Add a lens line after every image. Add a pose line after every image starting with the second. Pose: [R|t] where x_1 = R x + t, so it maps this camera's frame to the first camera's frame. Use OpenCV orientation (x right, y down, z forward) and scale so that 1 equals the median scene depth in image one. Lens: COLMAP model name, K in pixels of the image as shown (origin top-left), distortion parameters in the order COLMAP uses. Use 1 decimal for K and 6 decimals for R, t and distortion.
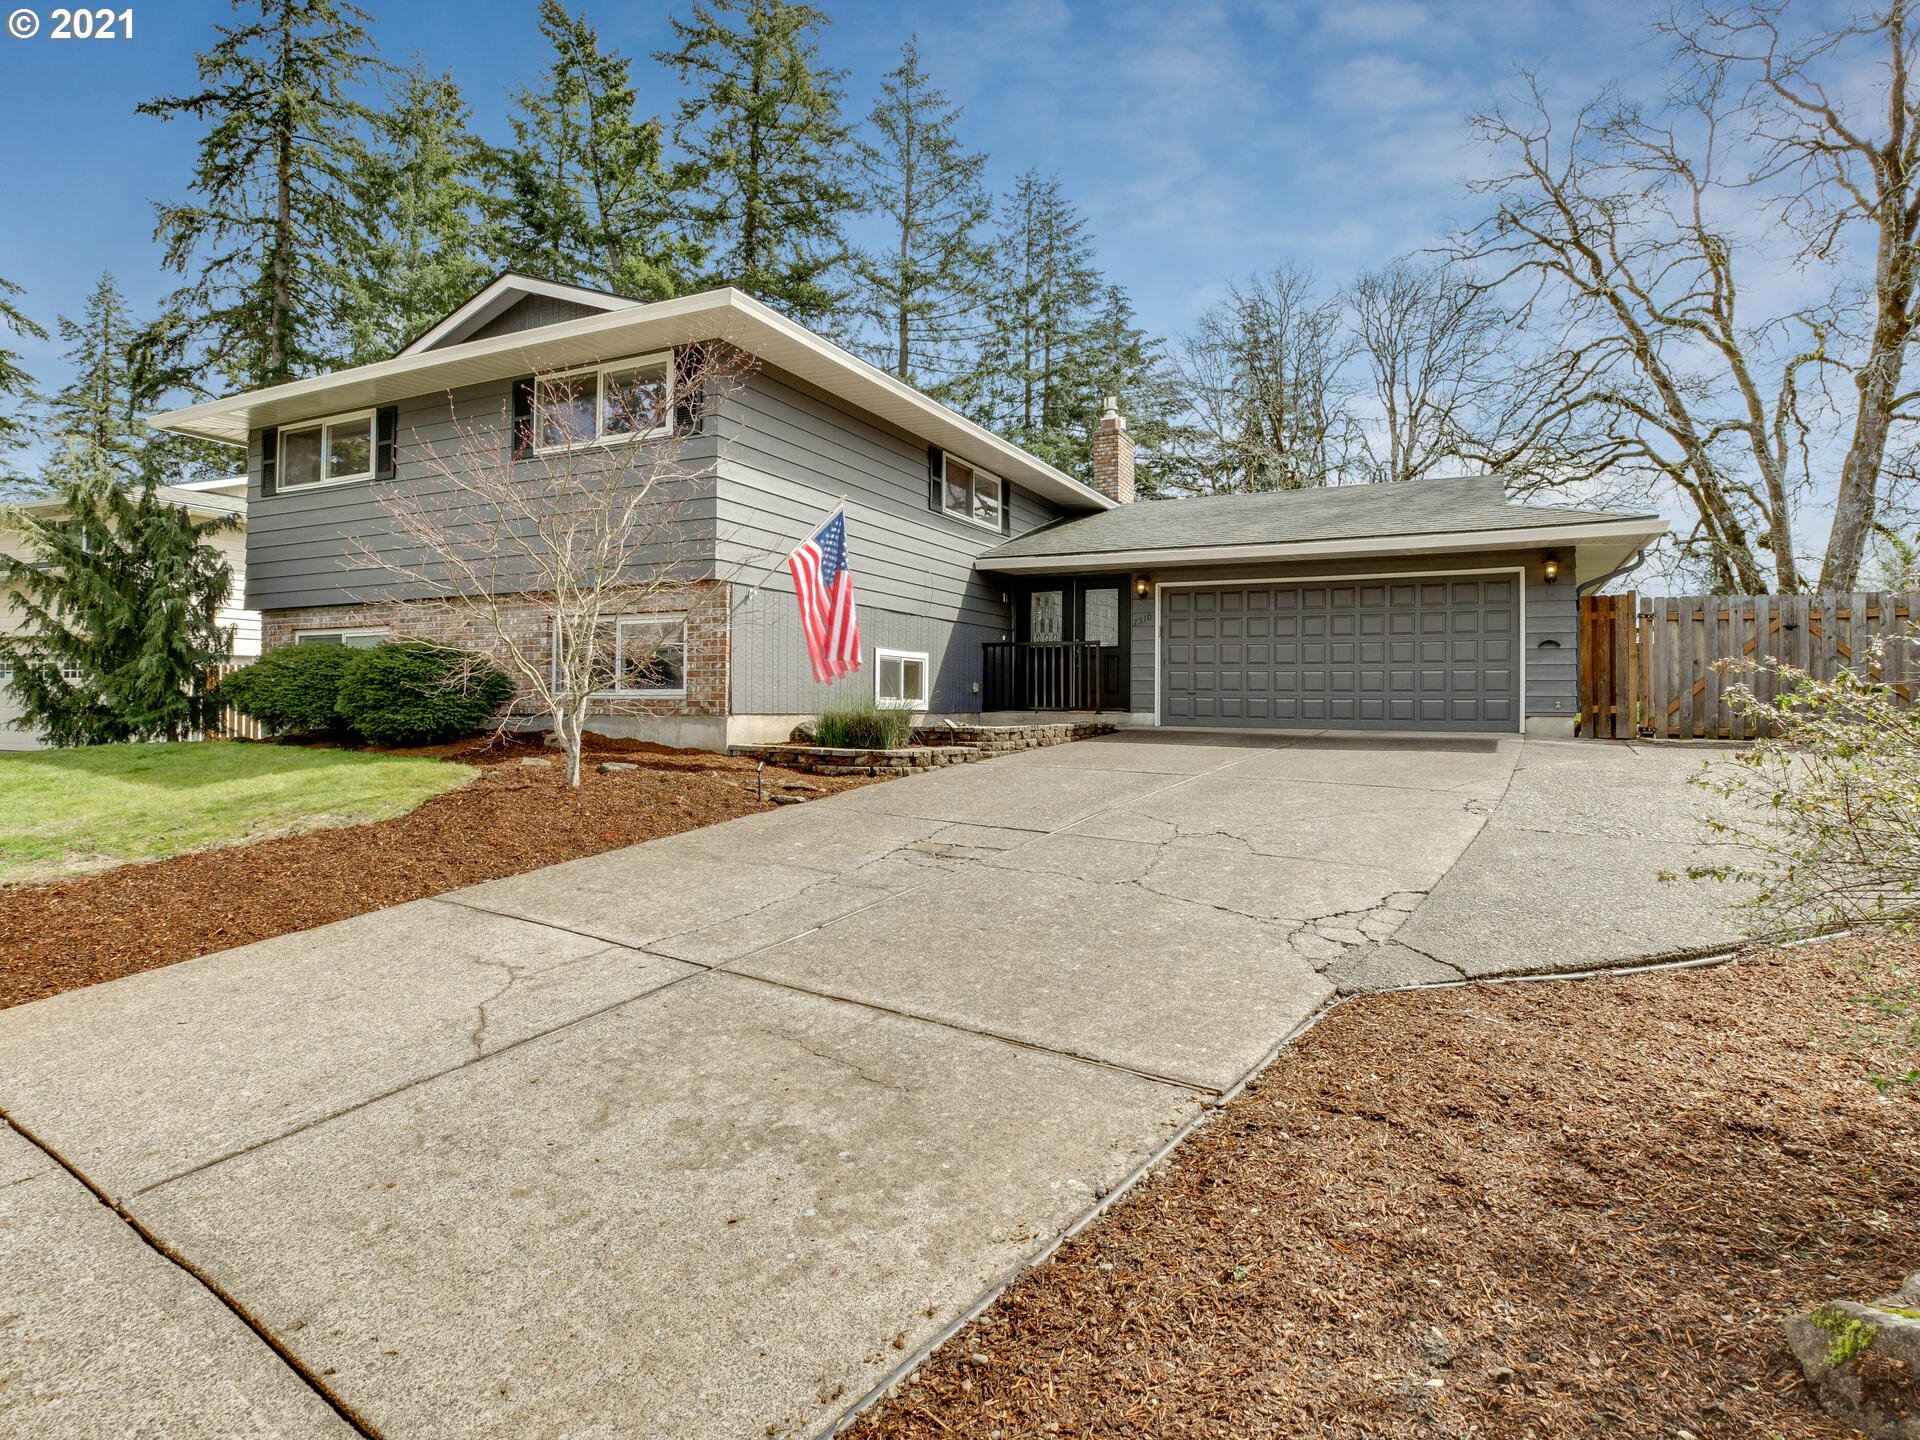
lens RADIAL K [[1059.4, 0, 971.1], [0, 1059.4, 712.7], [0, 0, 1]] dist [-0.003400, 0.002457]
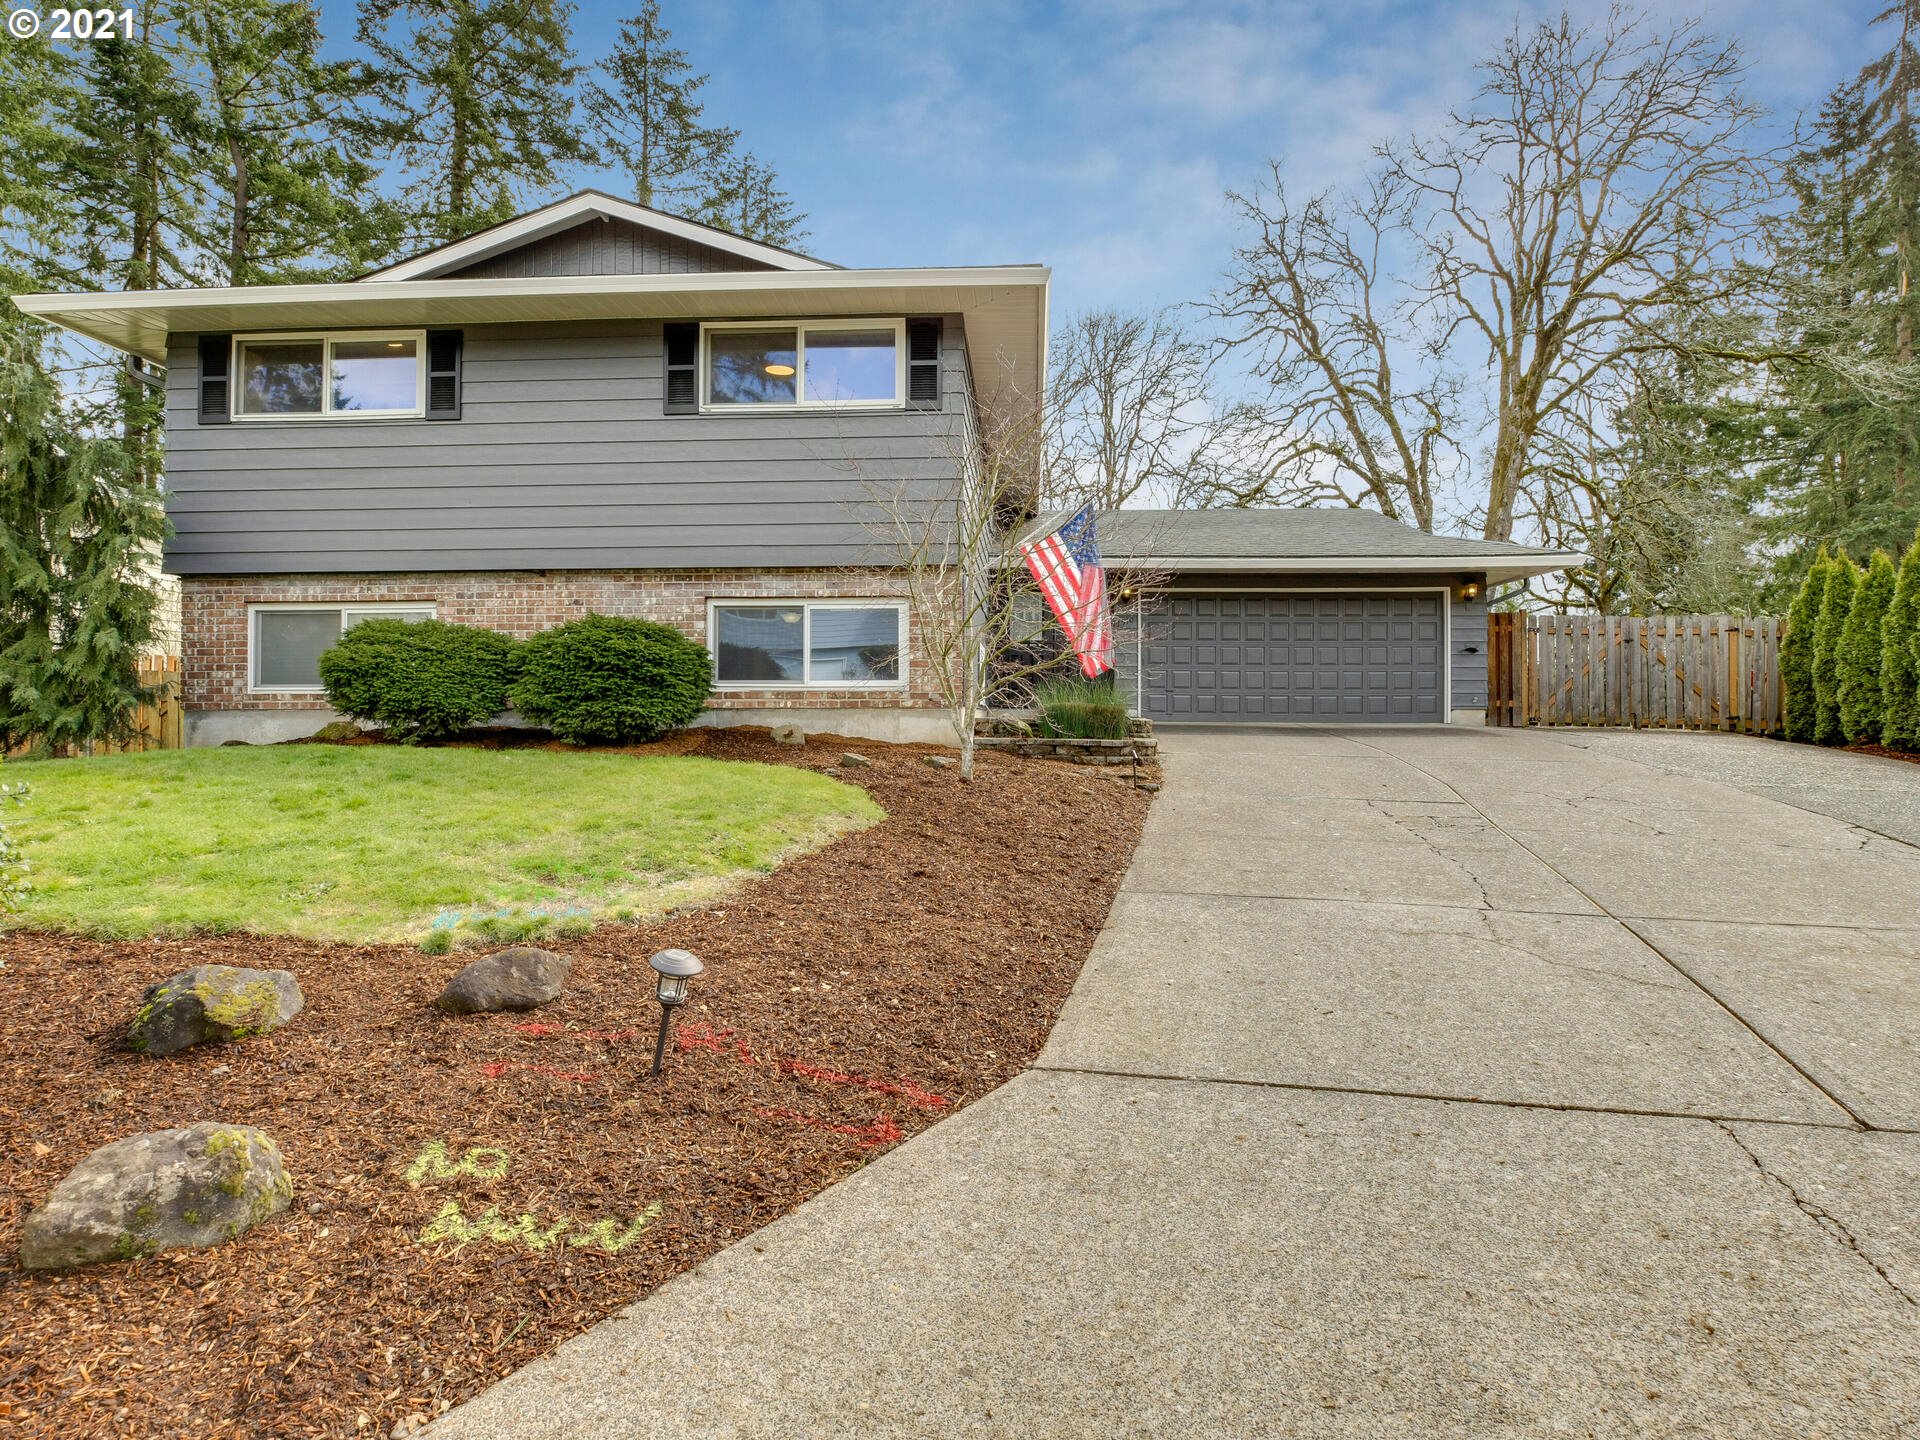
lens RADIAL K [[1059.4, 0, 972.5], [0, 1059.4, 727.1], [0, 0, 1]] dist [-0.003400, 0.002457]
pose [[0.920472, -0.009698, 0.390687, -0.456330], [0.006141, 0.999928, 0.010354, 0.007828], [-0.390759, -0.007132, 0.920465, 0.086665]]
